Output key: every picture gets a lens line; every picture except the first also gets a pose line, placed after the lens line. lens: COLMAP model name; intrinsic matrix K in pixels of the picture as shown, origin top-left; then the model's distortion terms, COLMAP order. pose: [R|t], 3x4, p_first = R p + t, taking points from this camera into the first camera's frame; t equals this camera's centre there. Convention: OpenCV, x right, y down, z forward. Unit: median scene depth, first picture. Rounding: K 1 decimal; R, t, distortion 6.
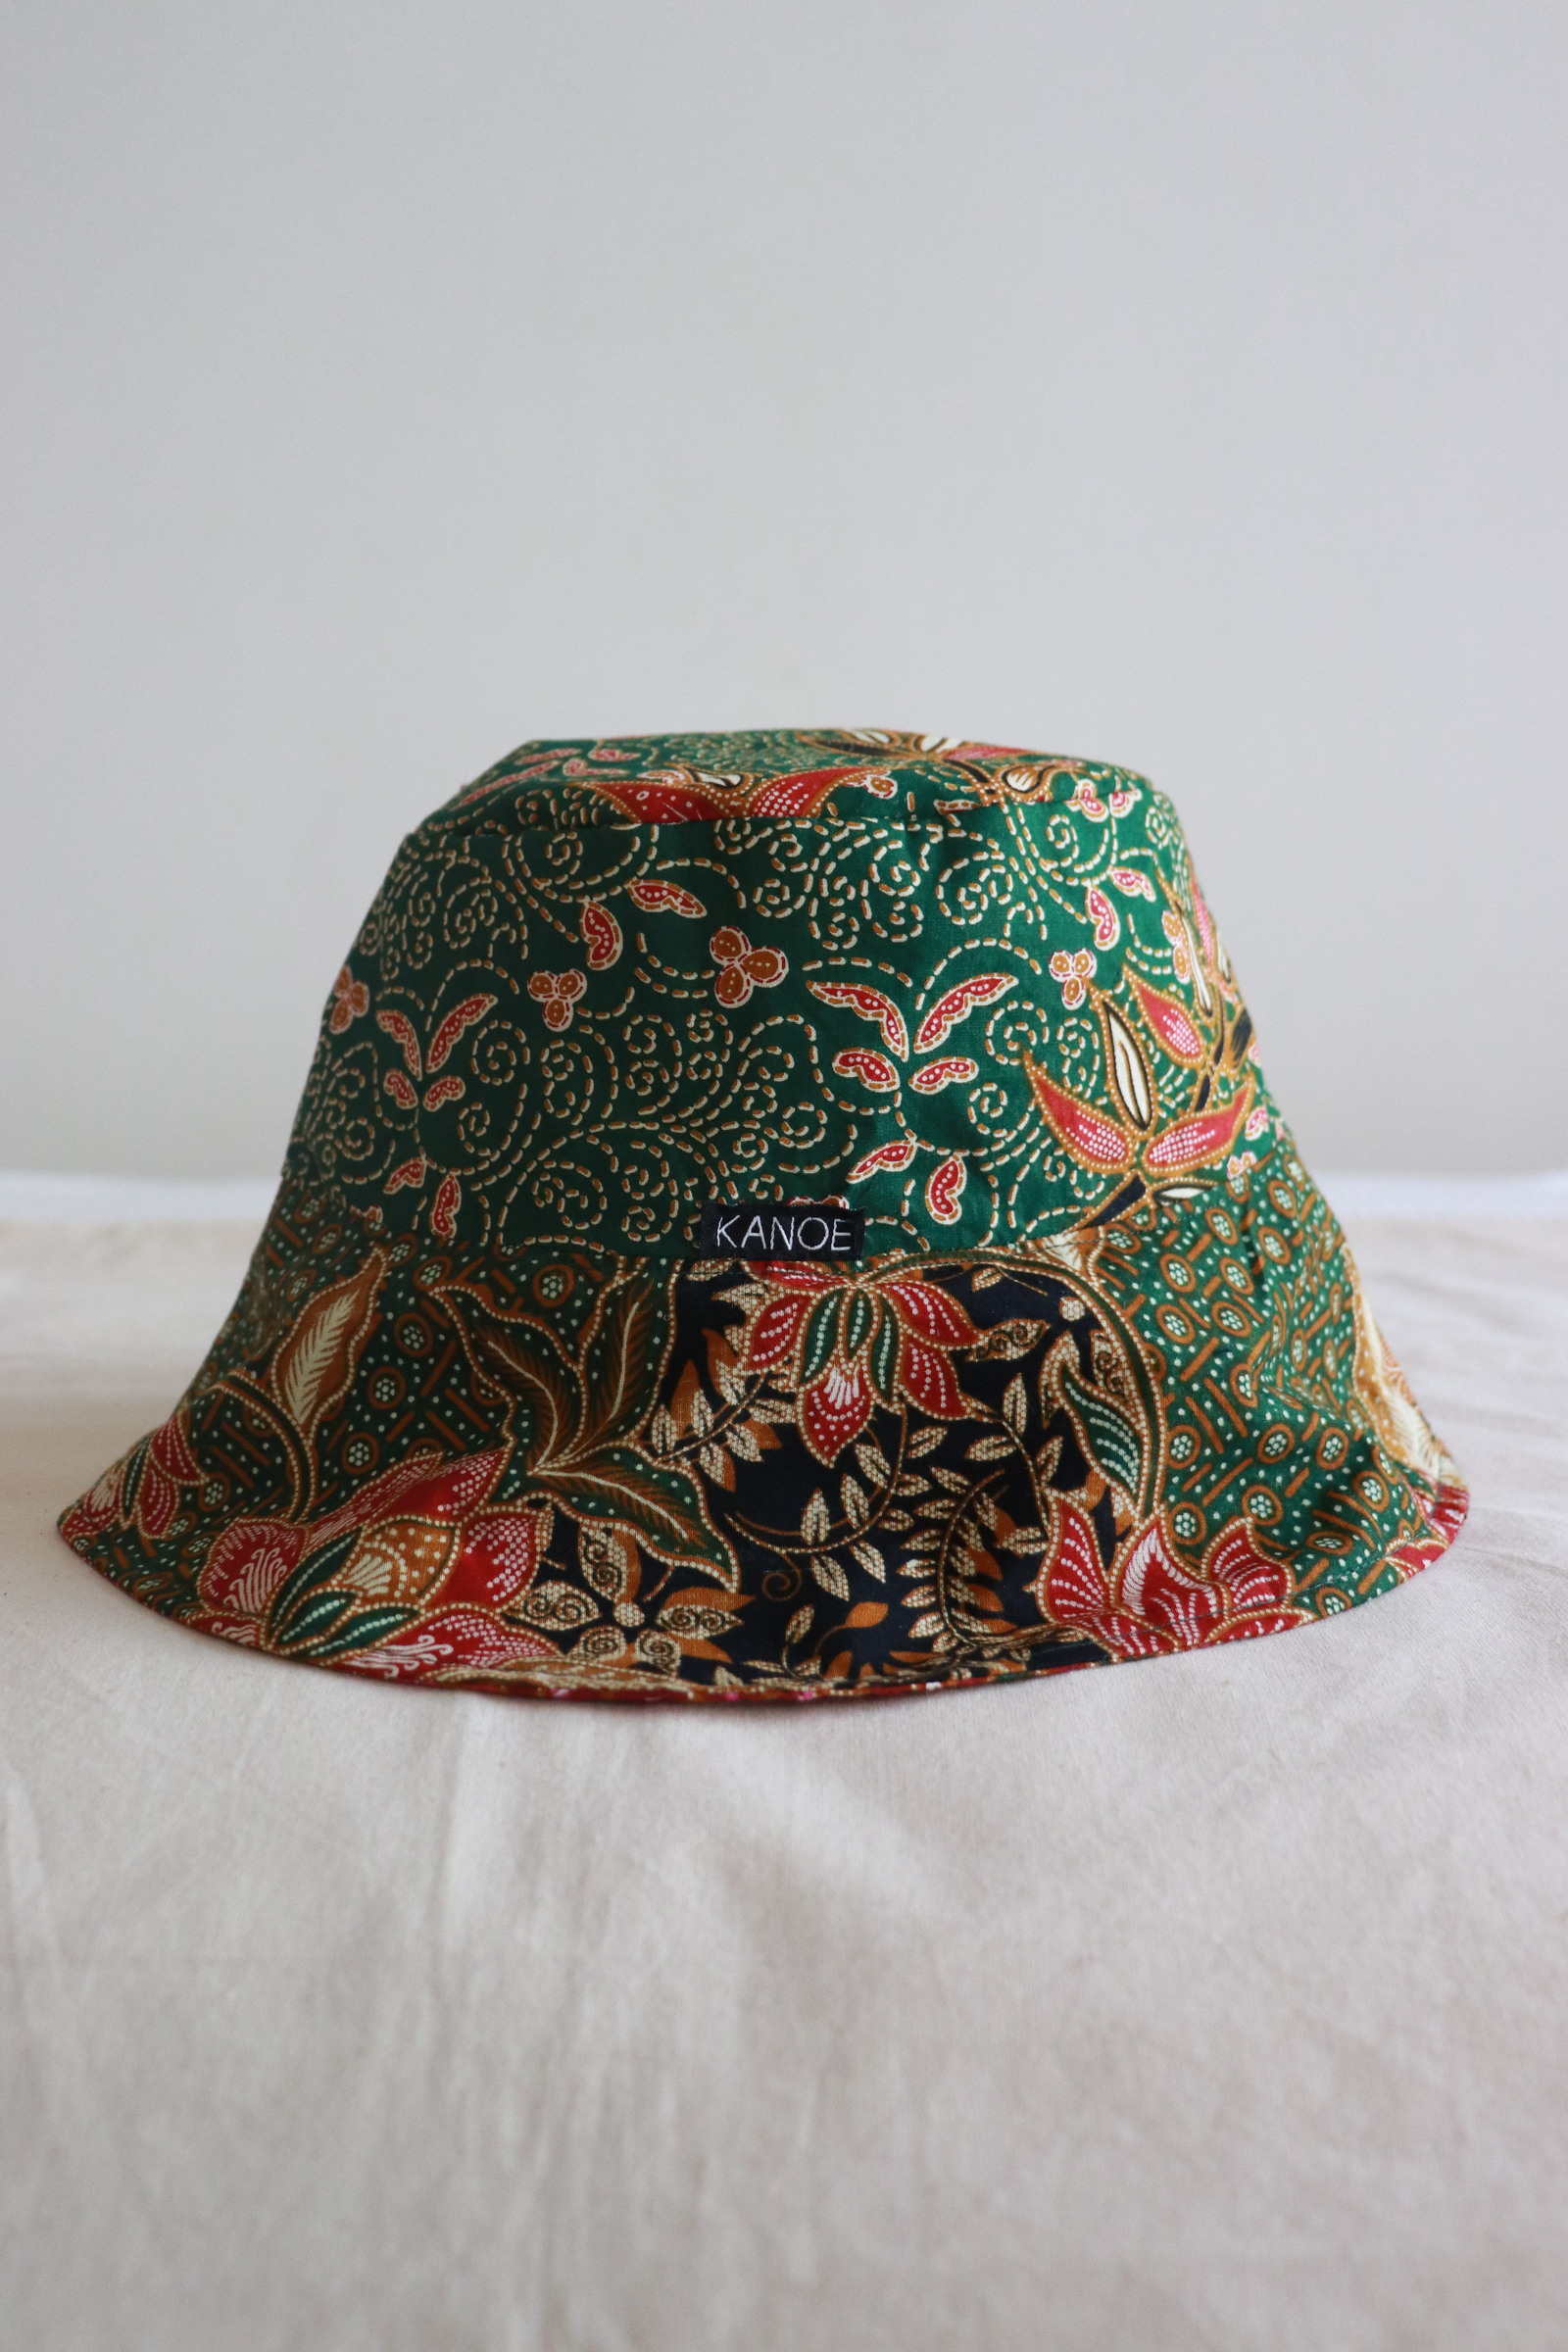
lens RADIAL K [[2541.3, 0, 784.0], [0, 2541.3, 1176.0], [0, 0, 1]] dist [-0.172862, 0.288752]
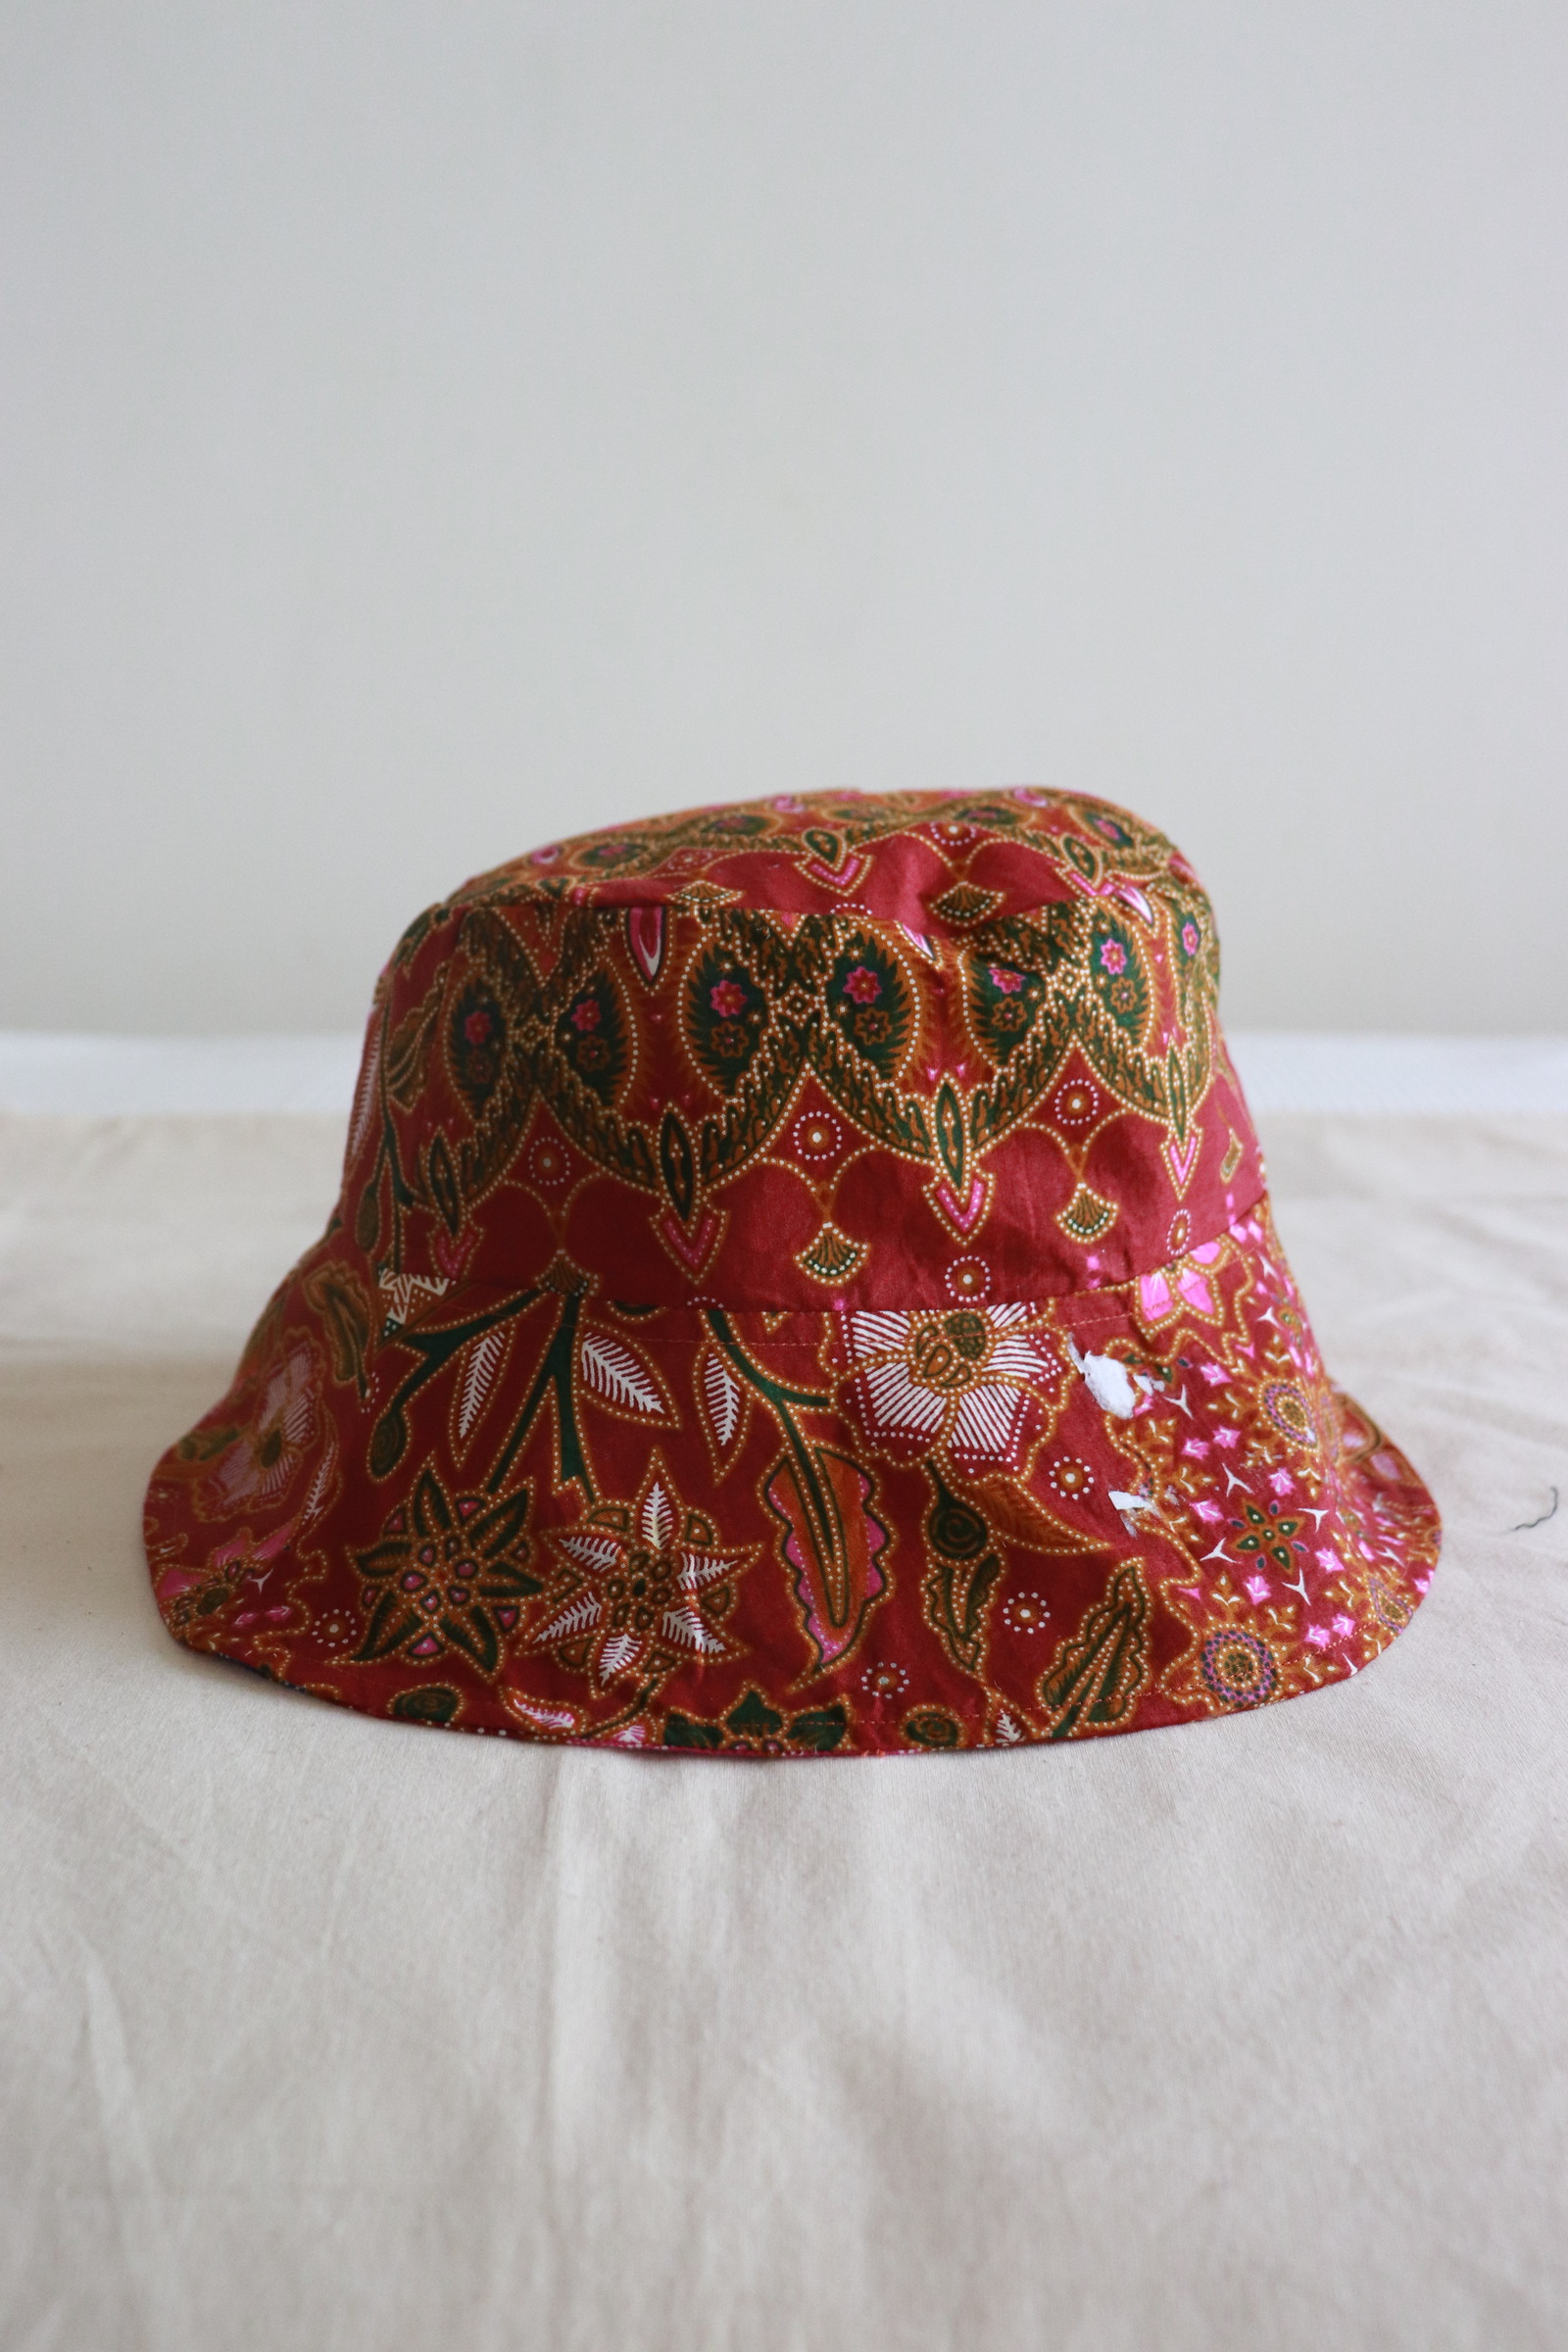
lens RADIAL K [[2541.3, 0, 784.0], [0, 2541.3, 1176.0], [0, 0, 1]] dist [-0.172862, 0.288752]
pose [[0.999865, 0.000399, 0.016406, -0.061526], [-0.002151, 0.994263, 0.106939, -0.171017], [-0.016269, -0.106960, 0.994130, 0.079105]]
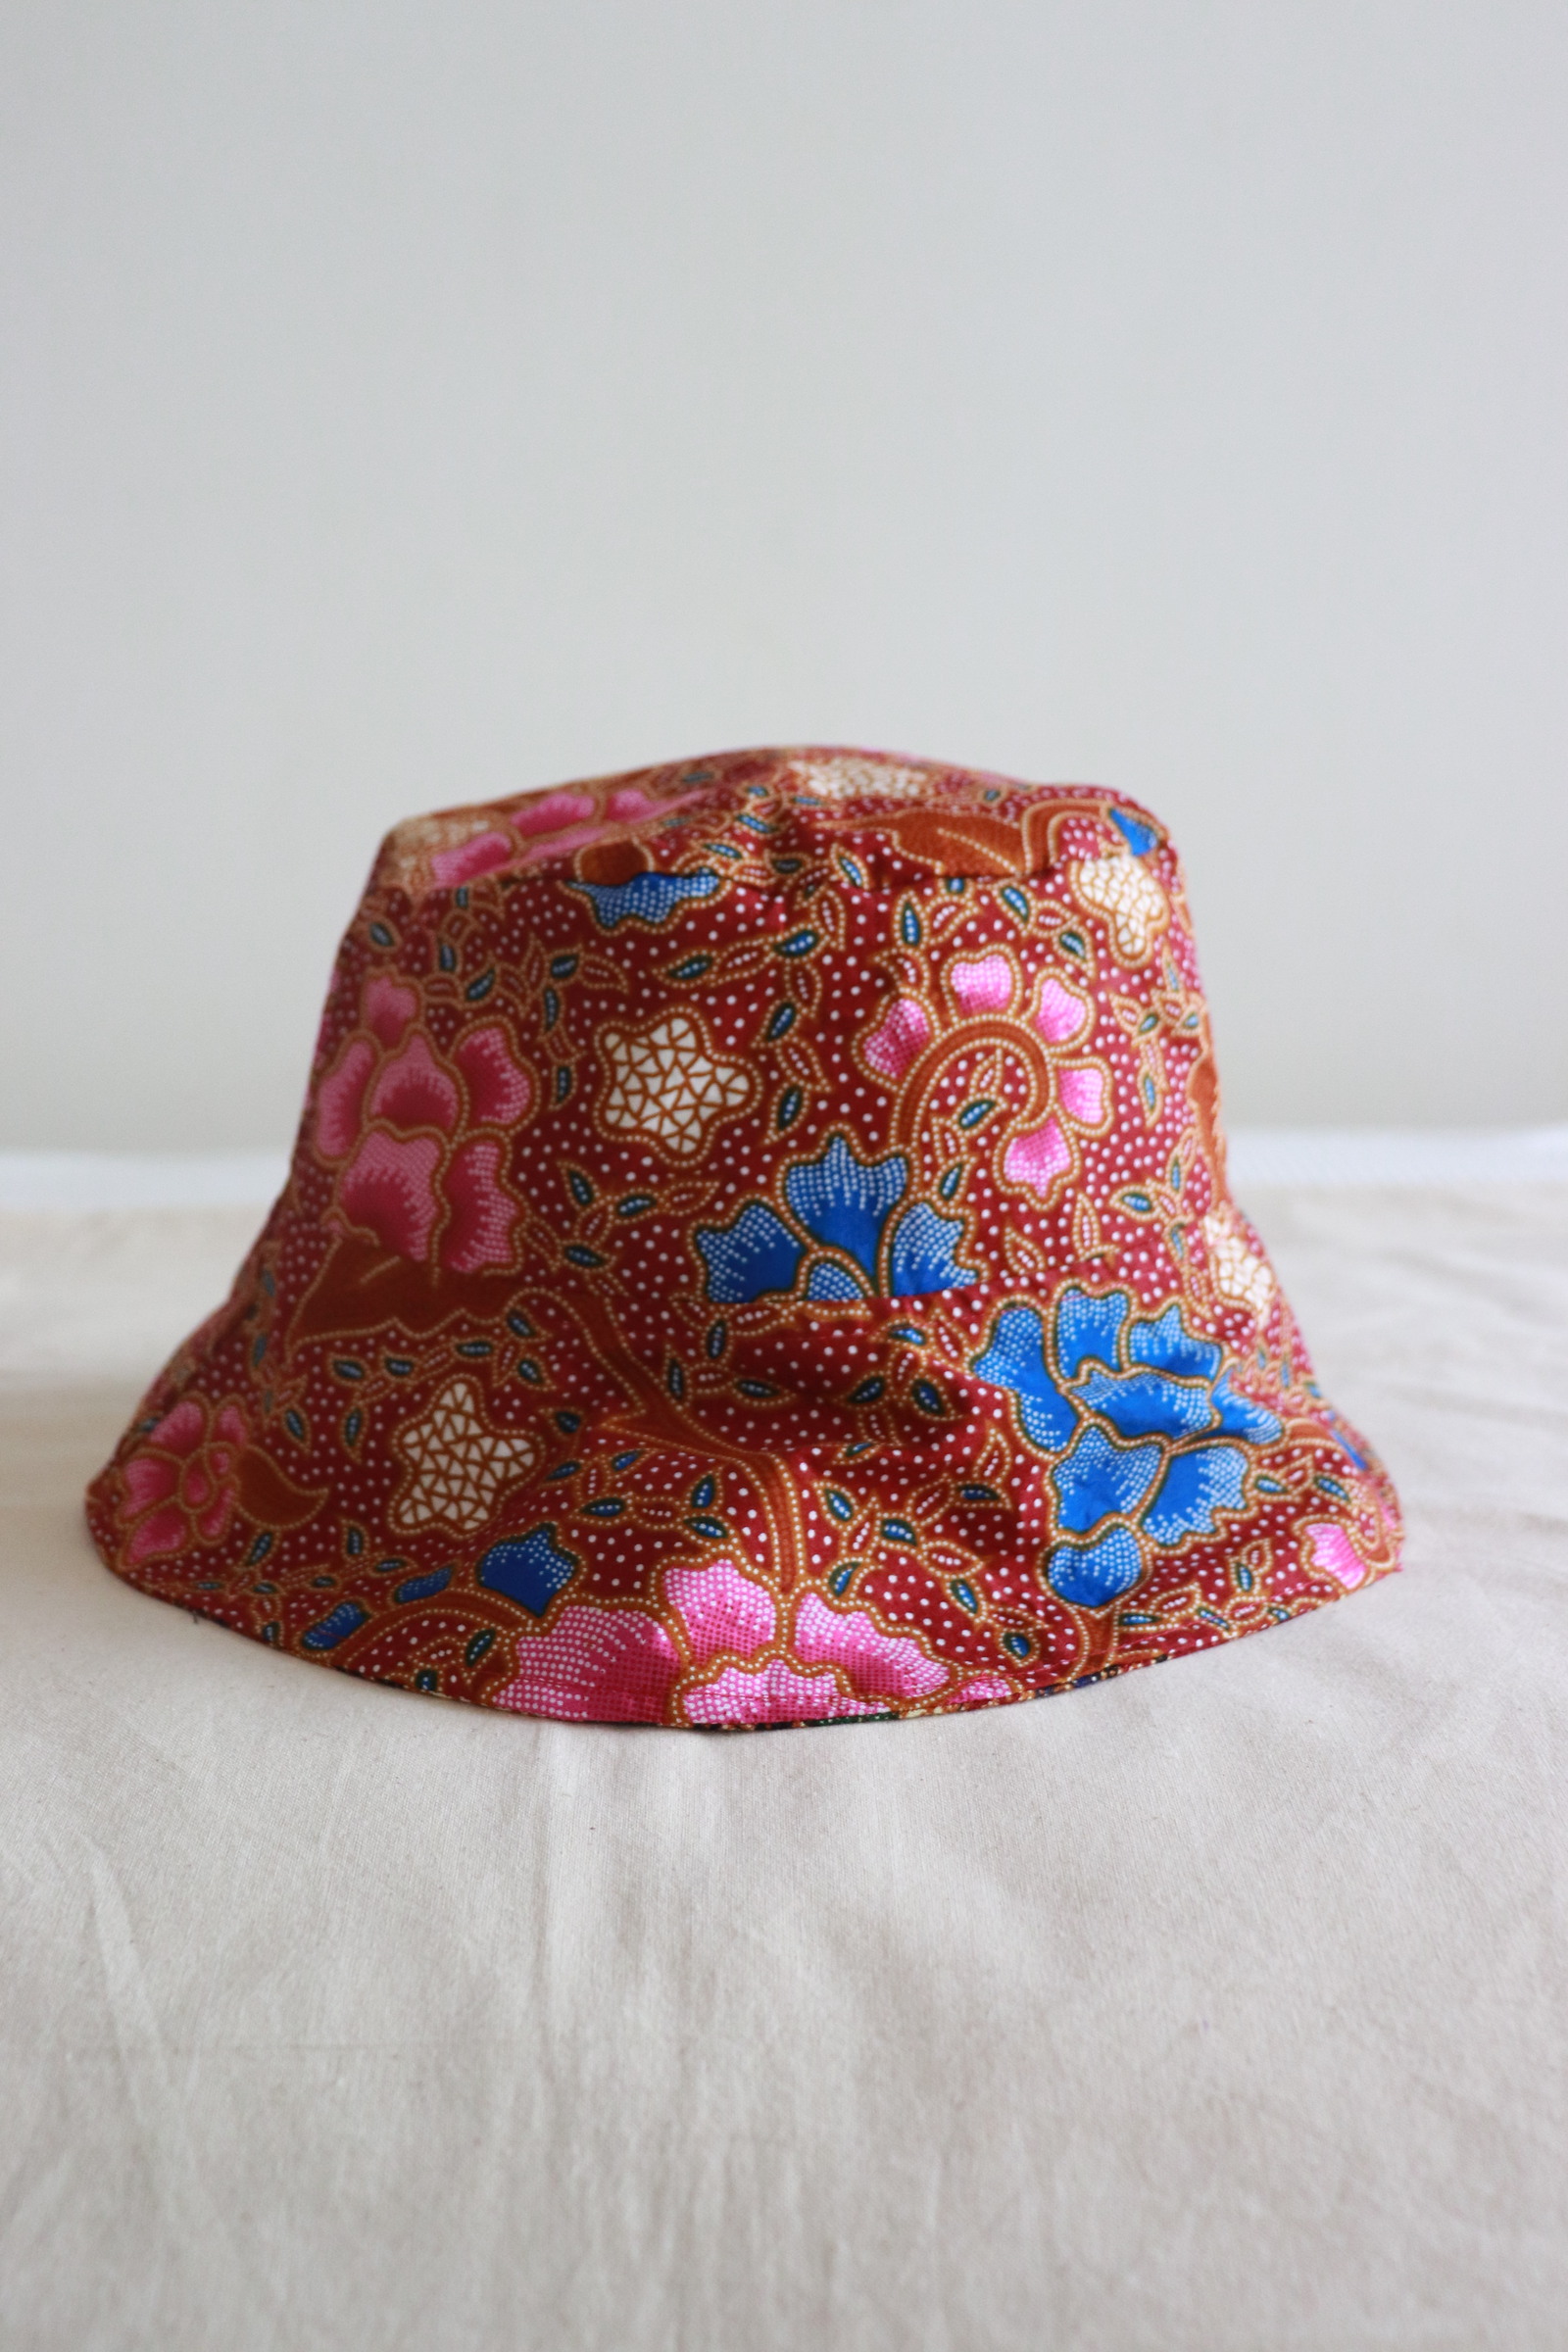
lens RADIAL K [[2541.3, 0, 784.0], [0, 2541.3, 1176.0], [0, 0, 1]] dist [-0.172862, 0.288752]
pose [[0.999589, -0.015510, 0.024101, -0.060732], [0.014785, 0.999442, 0.029967, -0.054941], [-0.024552, -0.029598, 0.999260, 0.018451]]
